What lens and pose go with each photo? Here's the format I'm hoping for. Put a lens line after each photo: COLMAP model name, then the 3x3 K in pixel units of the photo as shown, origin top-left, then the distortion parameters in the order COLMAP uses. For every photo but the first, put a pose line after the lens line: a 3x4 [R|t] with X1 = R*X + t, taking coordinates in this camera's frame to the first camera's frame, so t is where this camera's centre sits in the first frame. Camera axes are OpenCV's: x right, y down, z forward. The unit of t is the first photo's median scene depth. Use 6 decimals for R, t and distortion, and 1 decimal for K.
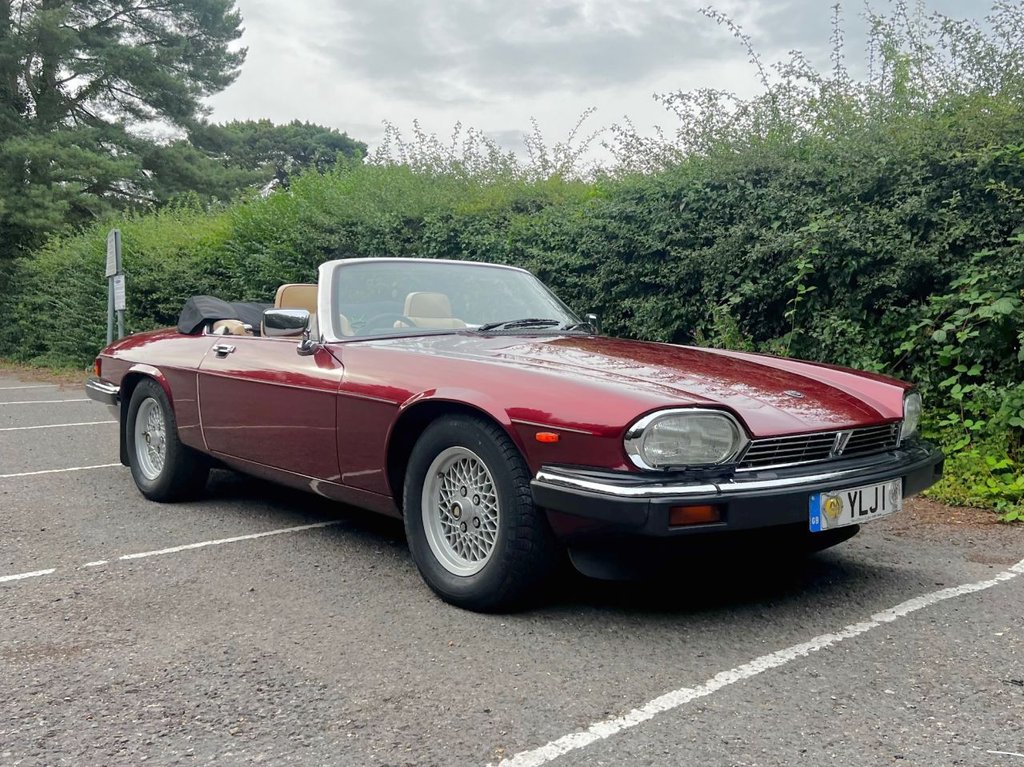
lens RADIAL K [[1023.9, 0, 535.0], [0, 1023.9, 394.2], [0, 0, 1]] dist [0.111613, -0.219660]
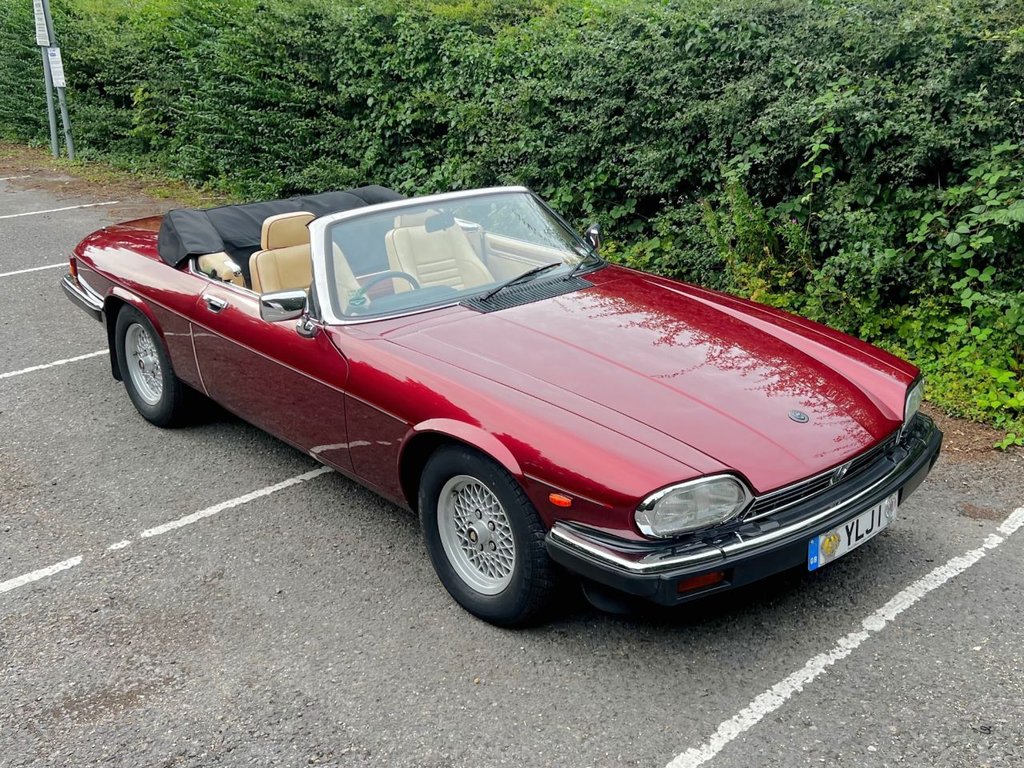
lens RADIAL K [[1105.5, 0, 546.1], [0, 1105.5, 380.0], [0, 0, 1]] dist [0.117158, -0.254196]
pose [[0.999366, -0.031498, 0.016611, -0.010296], [0.026061, 0.964824, 0.261602, -0.215823], [-0.024266, -0.261003, 0.965033, -0.031706]]
